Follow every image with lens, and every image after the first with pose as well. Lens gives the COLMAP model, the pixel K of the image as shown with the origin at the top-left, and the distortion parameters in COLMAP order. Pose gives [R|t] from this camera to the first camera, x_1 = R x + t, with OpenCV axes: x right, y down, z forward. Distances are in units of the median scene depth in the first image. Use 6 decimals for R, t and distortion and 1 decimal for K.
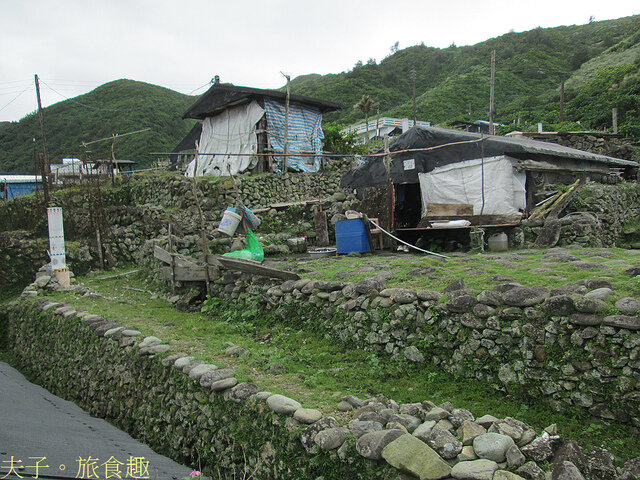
lens RADIAL K [[512.8, 0, 320.0], [0, 512.8, 240.0], [0, 0, 1]] dist [-0.078474, 0.047389]
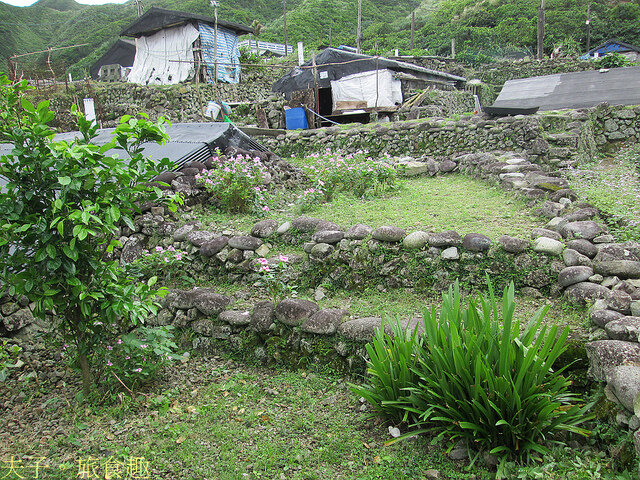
lens RADIAL K [[490.1, 0, 307.6], [0, 490.1, 229.9], [0, 0, 1]] dist [-0.033697, -0.001259]
pose [[0.970648, -0.053022, 0.234586, -0.210333], [0.020672, 0.990179, 0.138266, 0.093595], [-0.239613, -0.129359, 0.962212, -0.386938]]
